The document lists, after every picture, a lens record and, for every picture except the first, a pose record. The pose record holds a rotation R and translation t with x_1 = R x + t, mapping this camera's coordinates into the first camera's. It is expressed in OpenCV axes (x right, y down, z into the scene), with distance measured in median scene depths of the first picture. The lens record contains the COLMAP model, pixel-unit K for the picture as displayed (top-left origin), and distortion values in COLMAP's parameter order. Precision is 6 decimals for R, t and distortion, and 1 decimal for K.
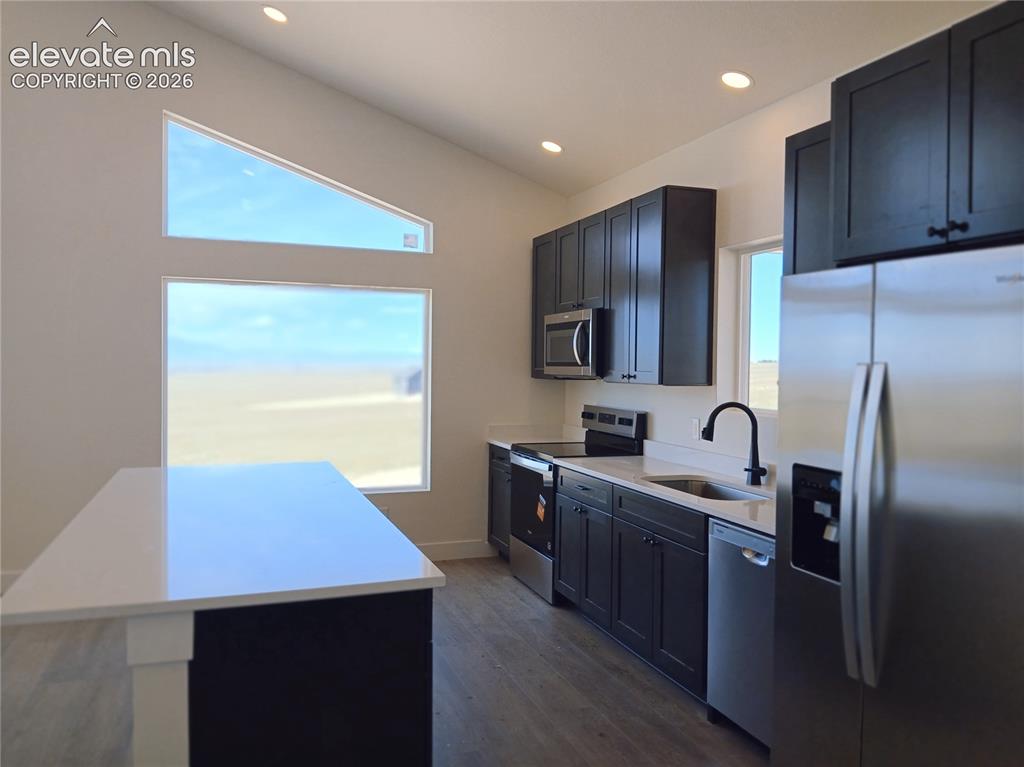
lens RADIAL K [[803.9, 0, 512.0], [0, 803.9, 383.5], [0, 0, 1]] dist [0.075902, -0.335569]
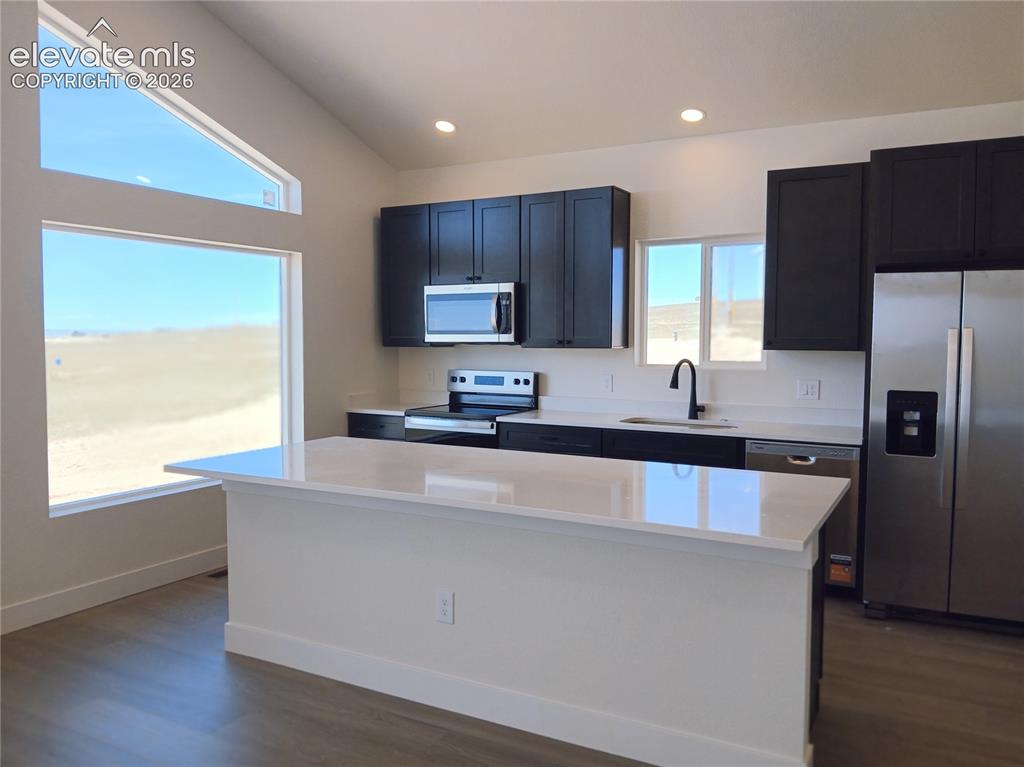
lens RADIAL K [[803.9, 0, 512.0], [0, 803.9, 383.5], [0, 0, 1]] dist [0.075902, -0.335569]
pose [[0.737260, -0.047976, 0.673903, -0.612797], [0.023788, 0.998700, 0.045074, -0.002096], [-0.675190, -0.017200, 0.737443, 0.152632]]
